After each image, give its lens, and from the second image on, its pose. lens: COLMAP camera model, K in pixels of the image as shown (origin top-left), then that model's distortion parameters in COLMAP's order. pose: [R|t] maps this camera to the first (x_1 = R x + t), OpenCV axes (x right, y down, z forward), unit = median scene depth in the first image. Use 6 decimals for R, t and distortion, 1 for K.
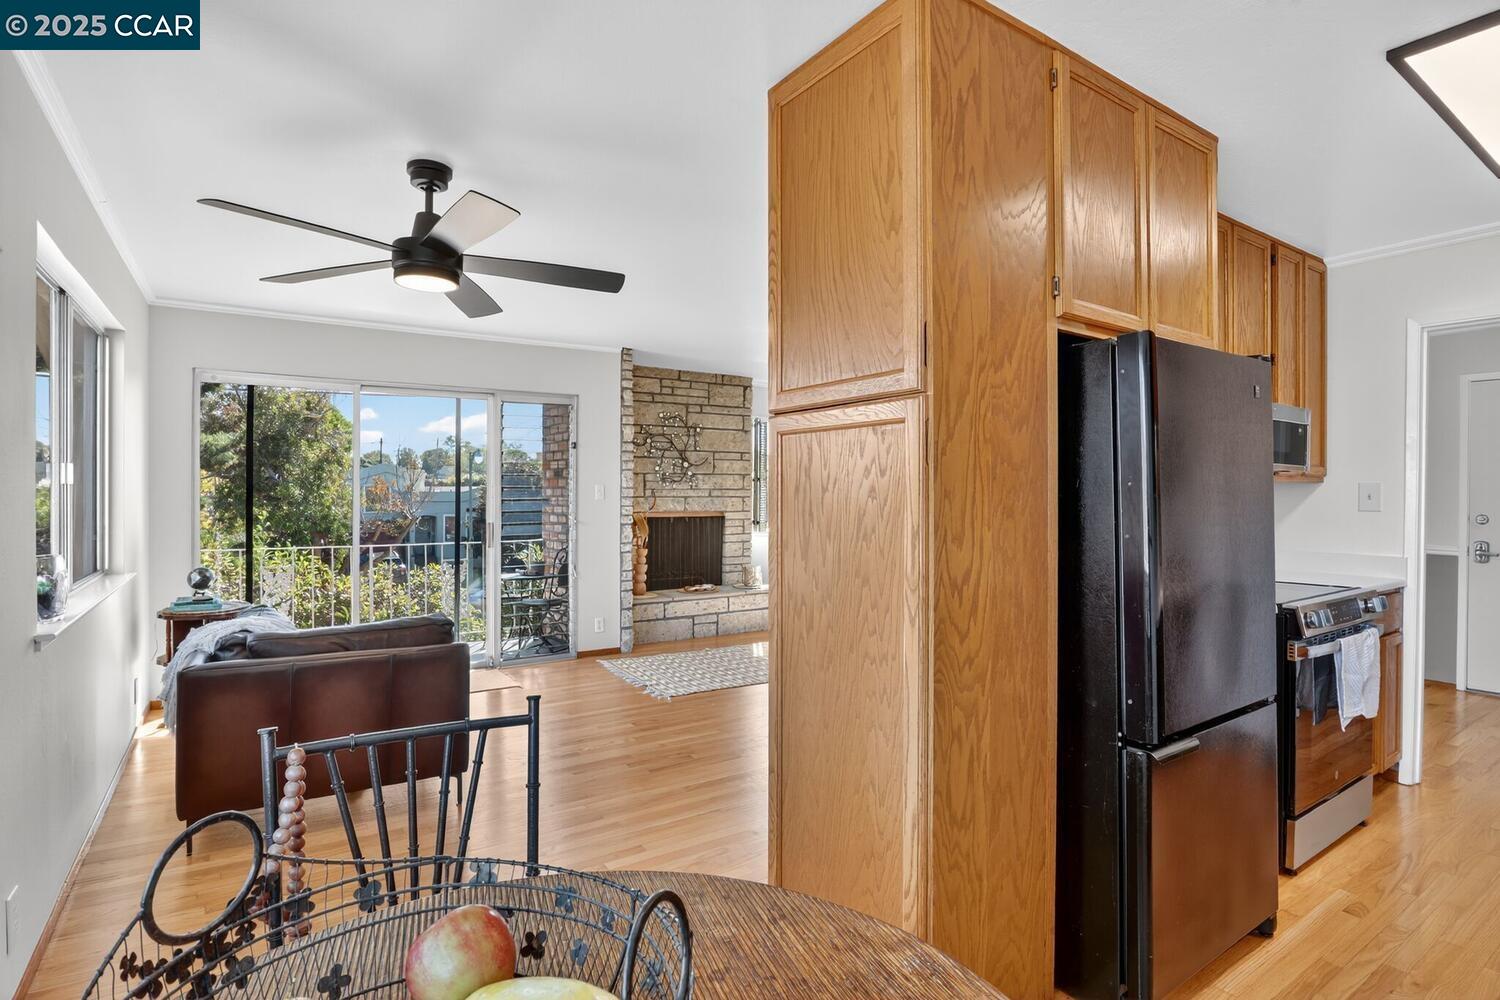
lens RADIAL K [[768.9, 0, 759.2], [0, 768.9, 504.5], [0, 0, 1]] dist [-0.032322, 0.007837]
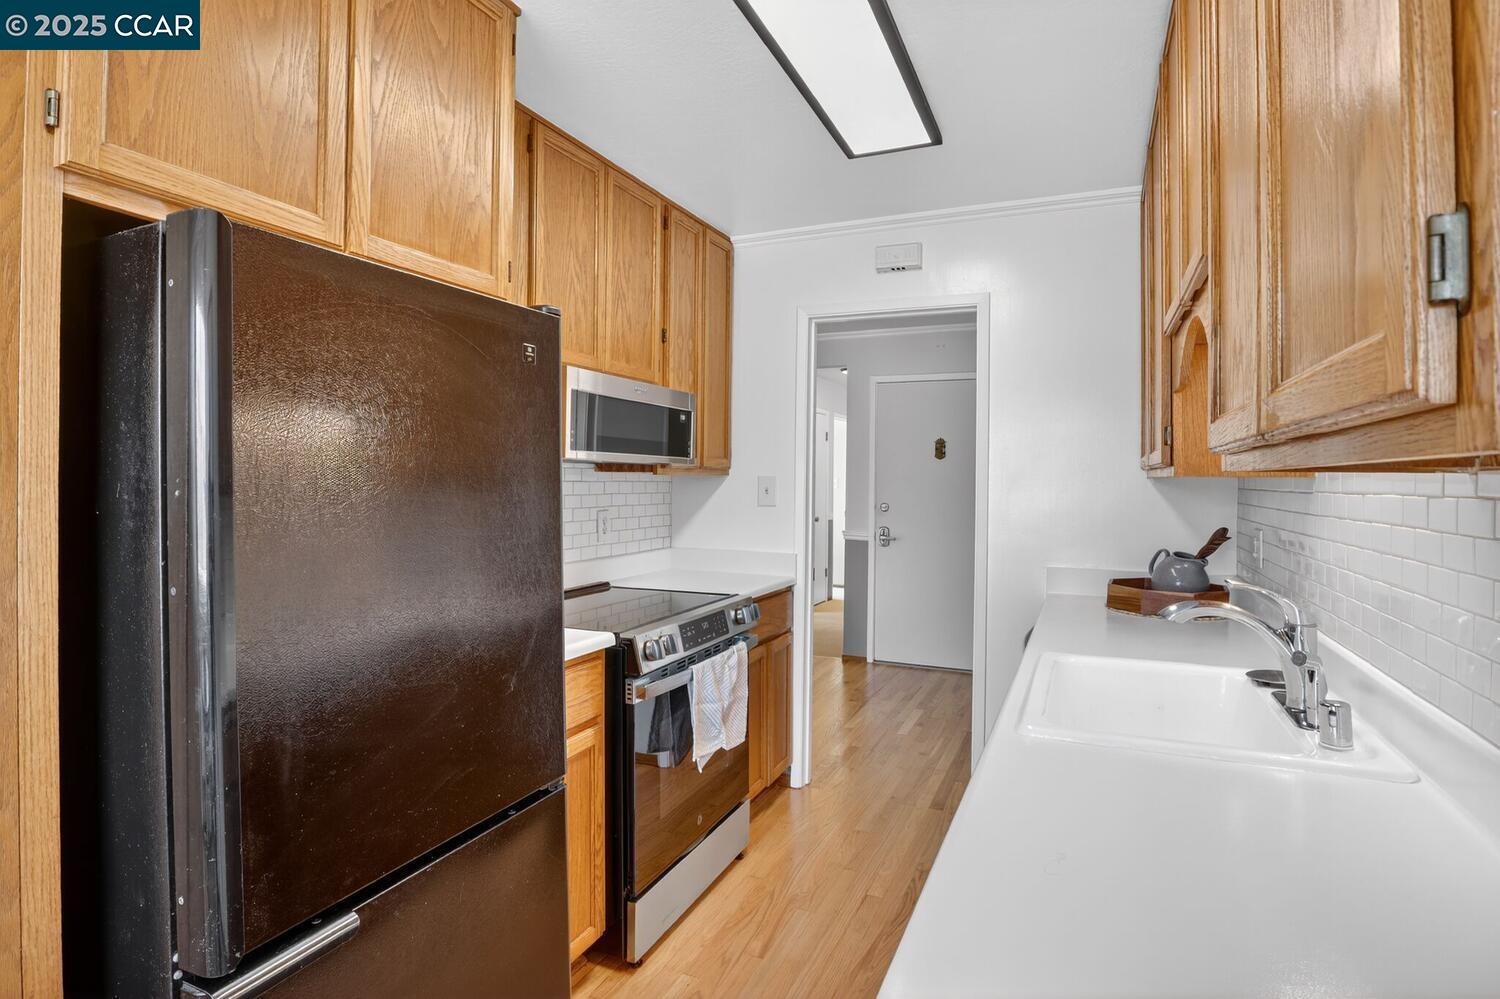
lens RADIAL K [[768.9, 0, 750.5], [0, 768.9, 484.7], [0, 0, 1]] dist [-0.032322, 0.007837]
pose [[0.857273, 0.001225, 0.514860, 0.341413], [-0.000701, 0.999999, -0.001211, -0.020095], [-0.514861, 0.000677, 0.857274, 0.209200]]
